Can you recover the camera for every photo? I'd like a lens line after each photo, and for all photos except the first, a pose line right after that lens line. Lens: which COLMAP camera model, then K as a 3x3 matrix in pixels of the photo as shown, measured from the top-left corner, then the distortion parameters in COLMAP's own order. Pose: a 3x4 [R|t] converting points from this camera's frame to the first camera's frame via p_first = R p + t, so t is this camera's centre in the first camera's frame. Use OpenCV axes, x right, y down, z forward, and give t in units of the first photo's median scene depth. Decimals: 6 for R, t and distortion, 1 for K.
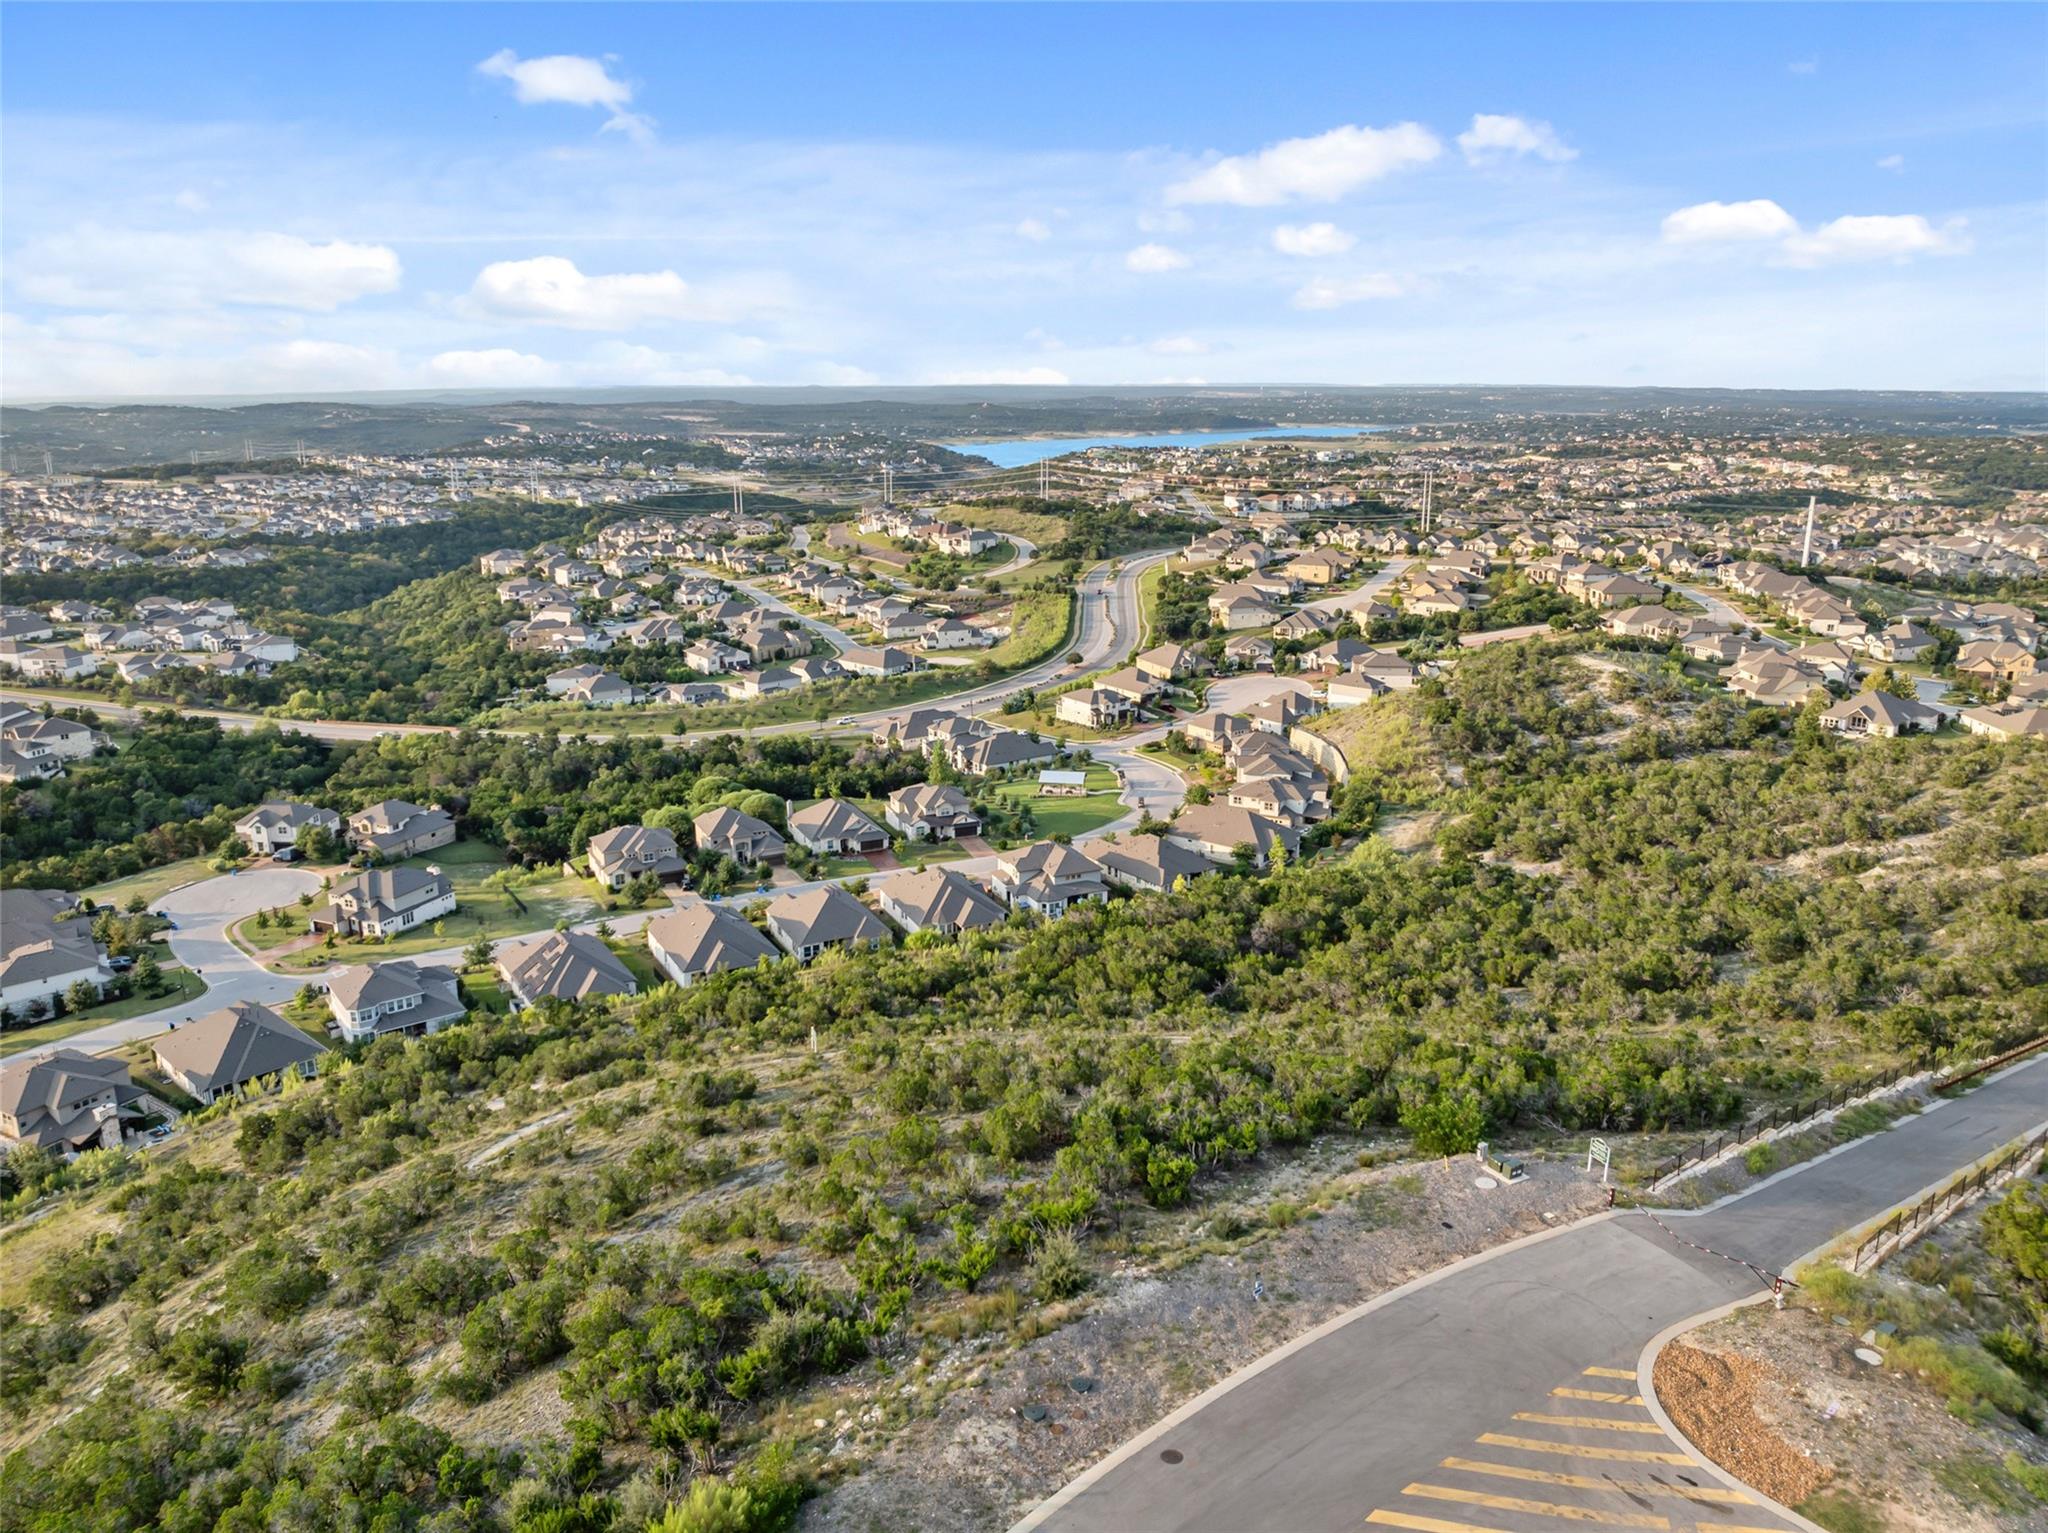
lens RADIAL K [[1447.9, 0, 1024.5], [0, 1447.9, 758.9], [0, 0, 1]] dist [-0.021383, -0.033694]
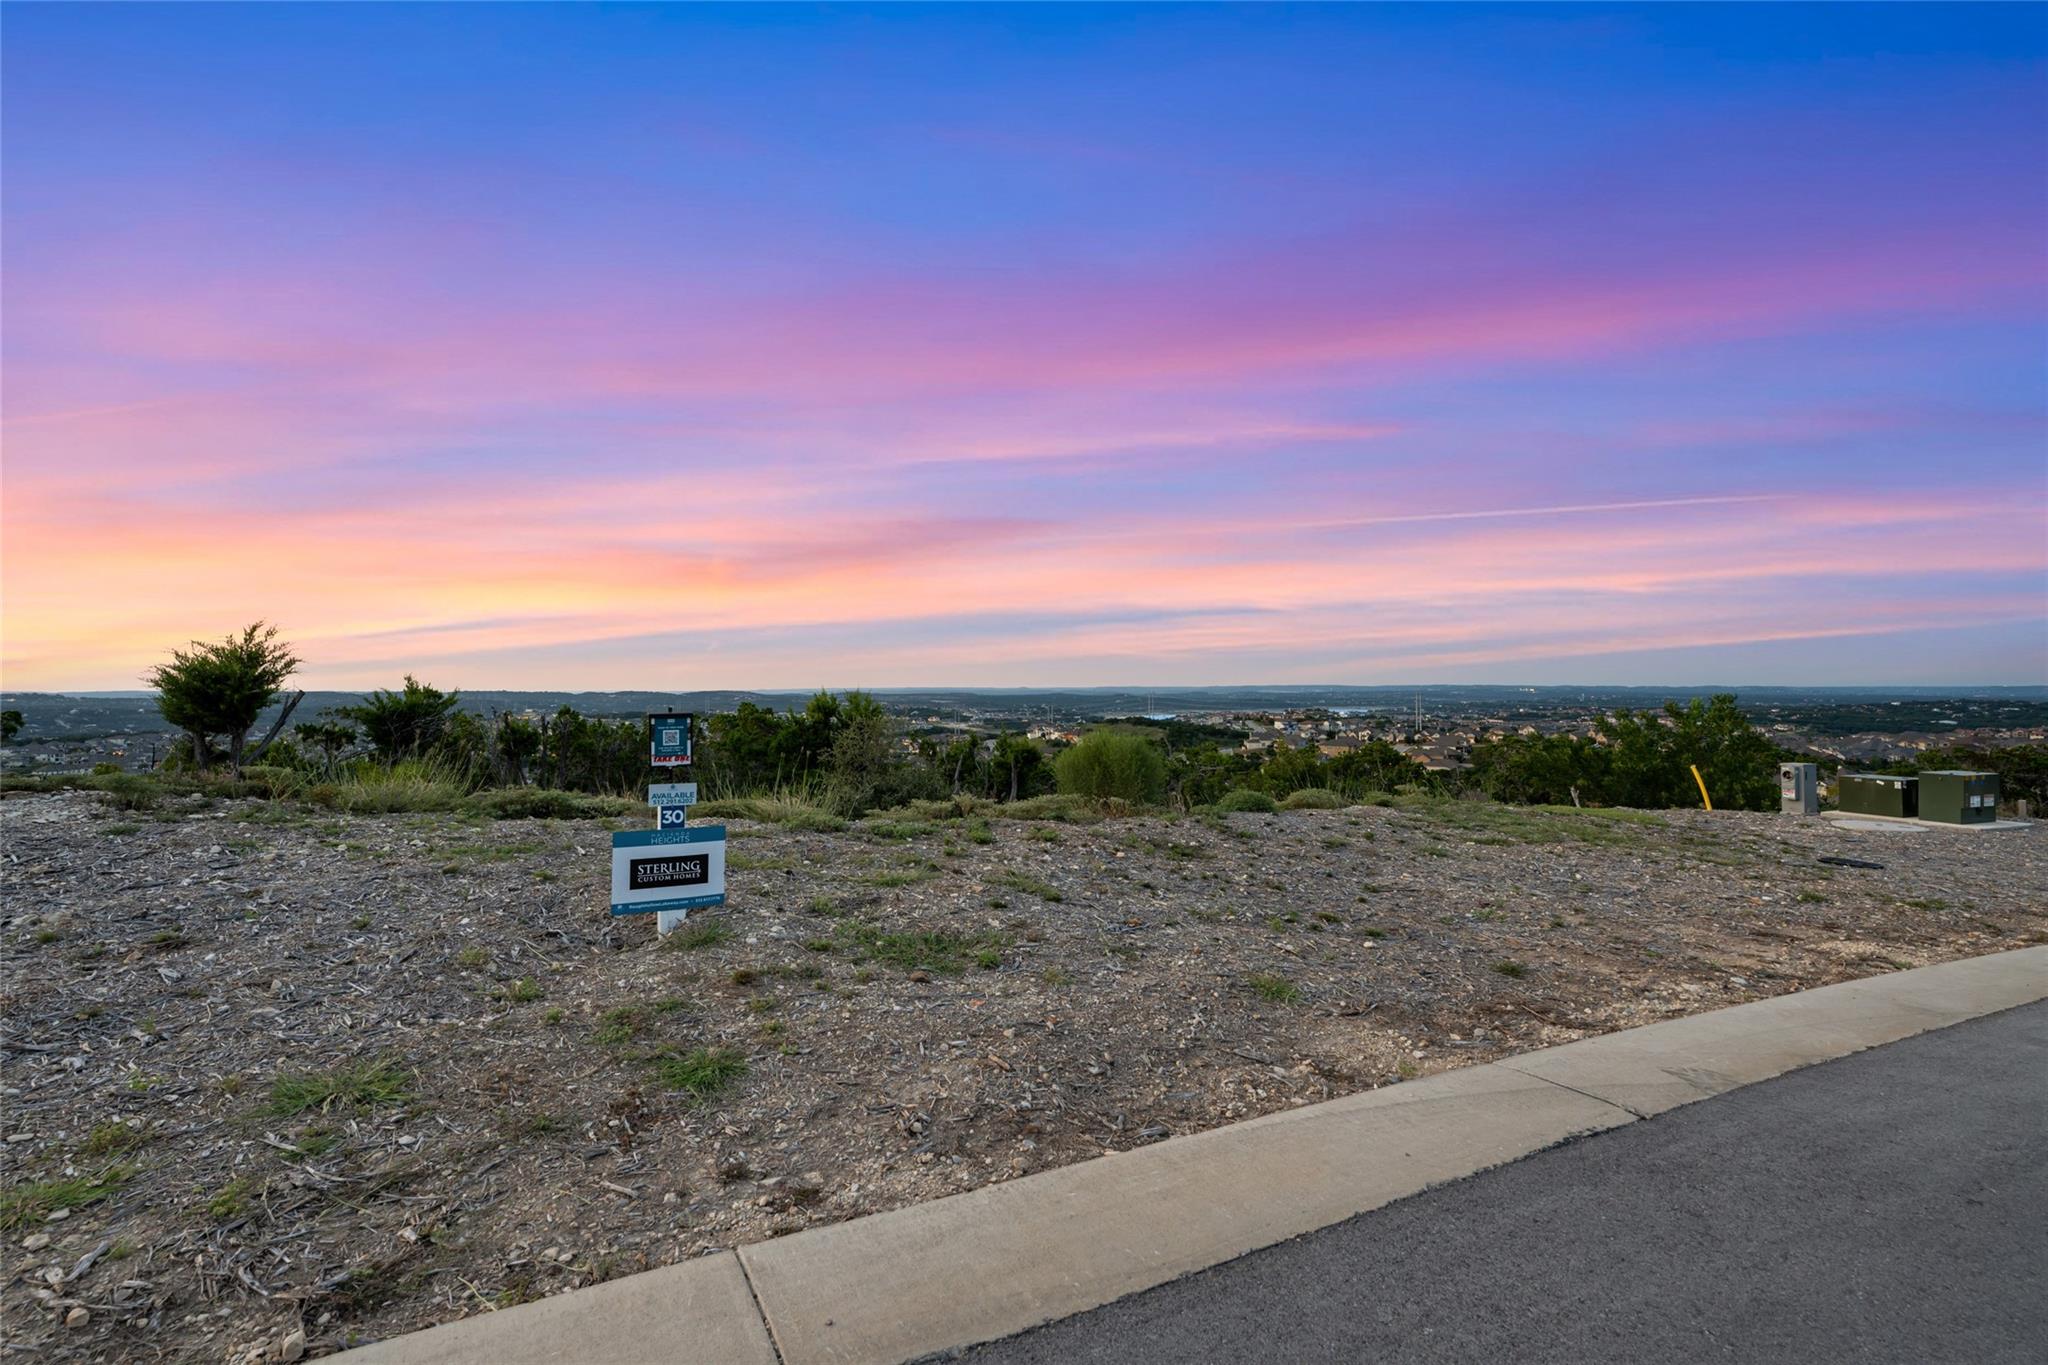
lens RADIAL K [[906.7, 0, 1022.0], [0, 906.7, 681.7], [0, 0, 1]] dist [-0.002224, 0.000982]
pose [[0.989884, -0.001568, -0.141867, 0.024670], [-0.035000, 0.966335, -0.254894, 0.045127], [0.137491, 0.257281, 0.956506, 0.112154]]
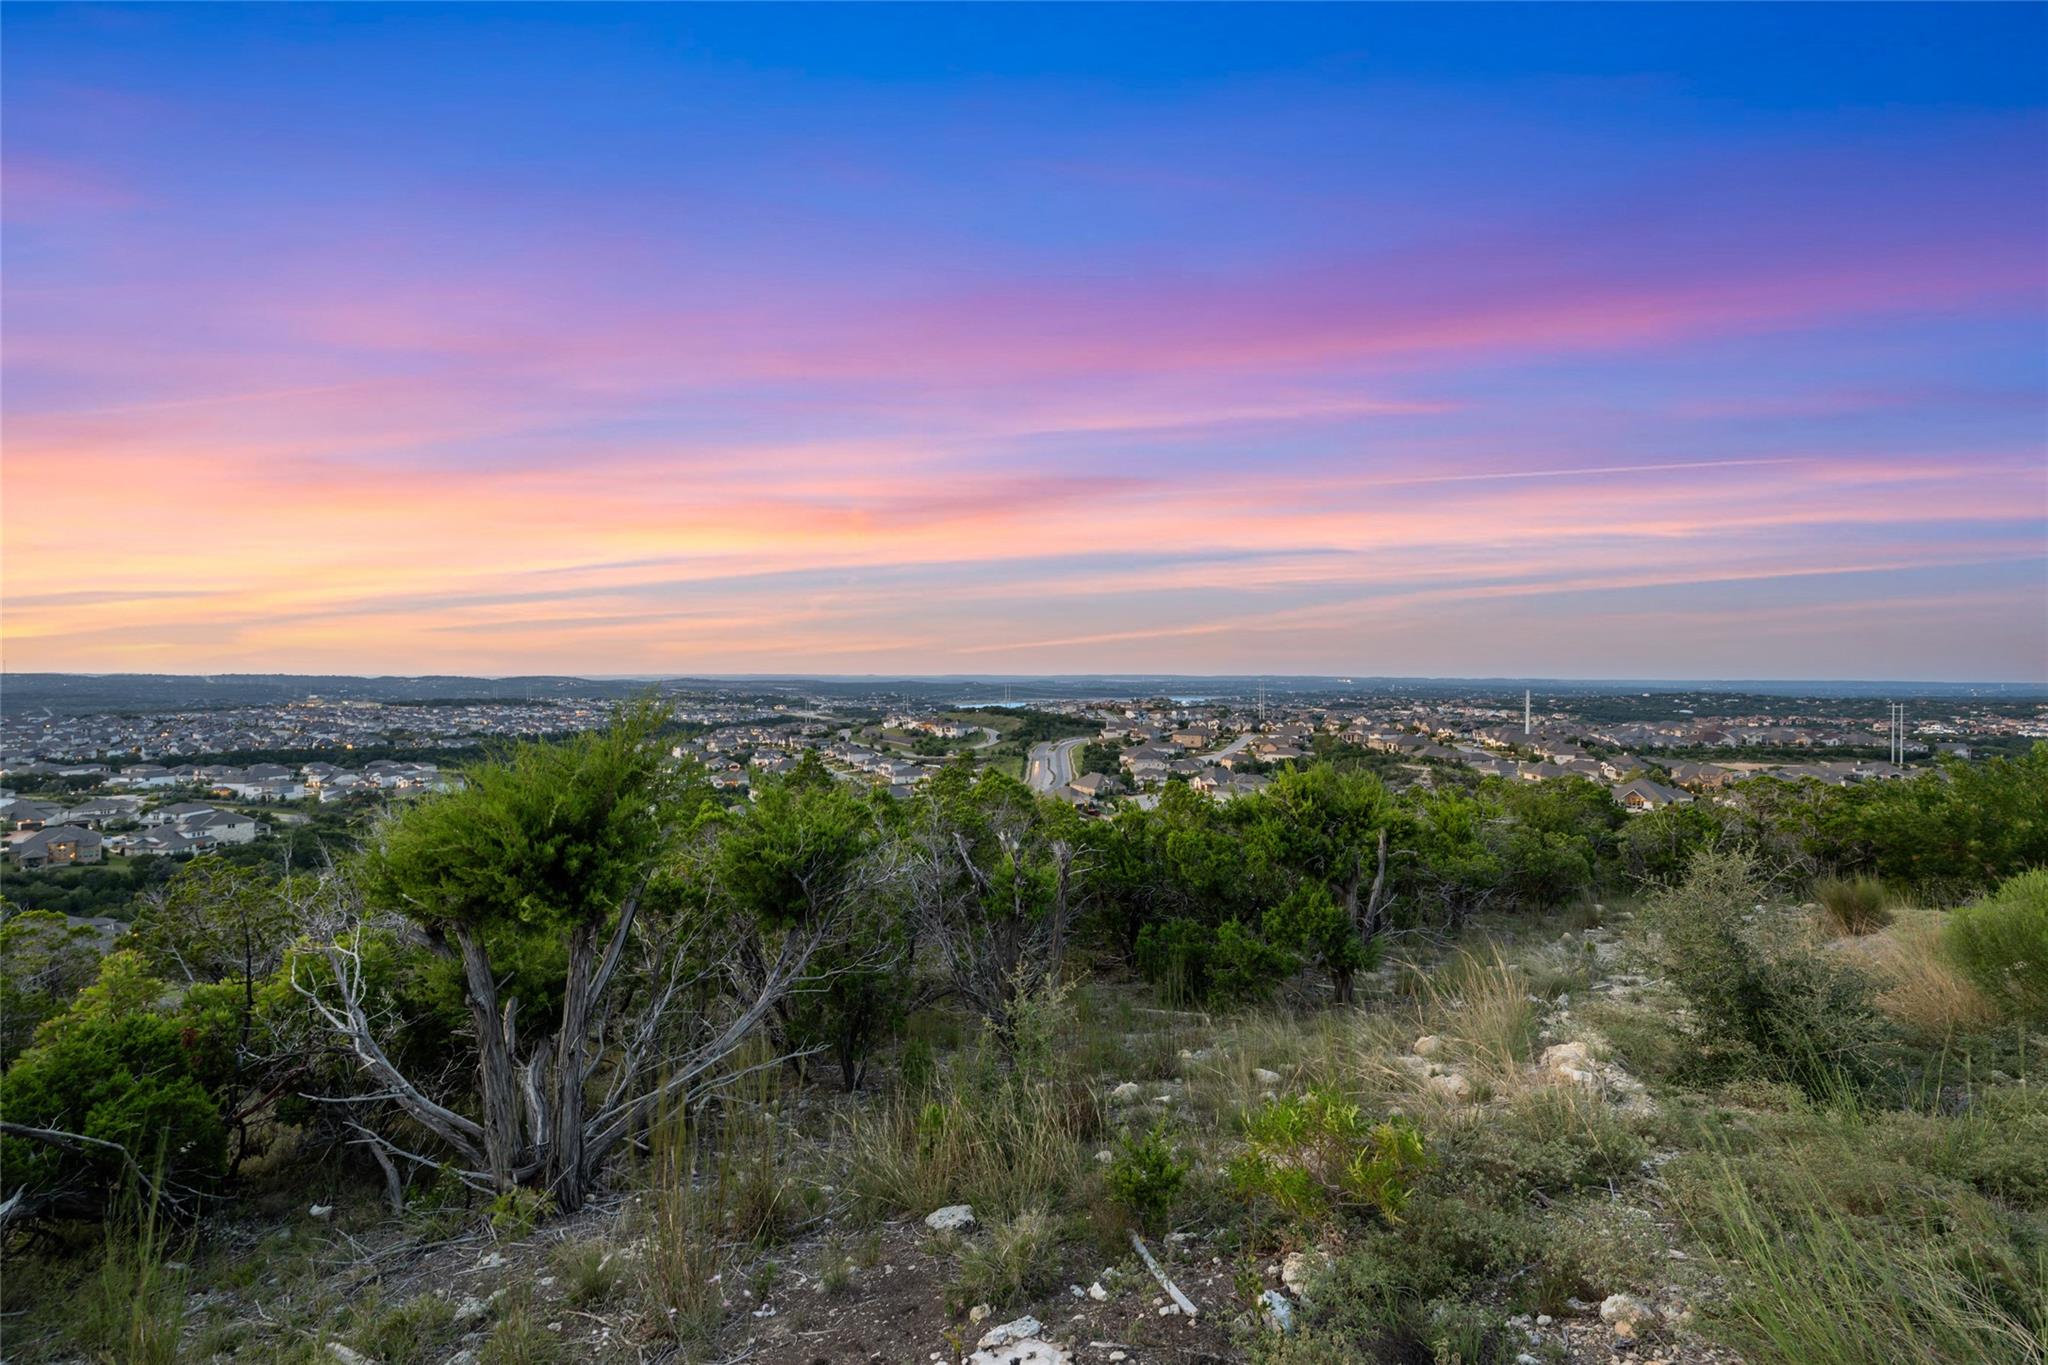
lens RADIAL K [[905.9, 0, 1022.0], [0, 905.9, 683.9], [0, 0, 1]] dist [-0.002036, 0.000871]
pose [[0.999671, 0.006824, 0.024739, 0.008551], [-0.000613, 0.970068, -0.242832, 0.041223], [-0.025656, 0.242737, 0.969753, 0.120867]]
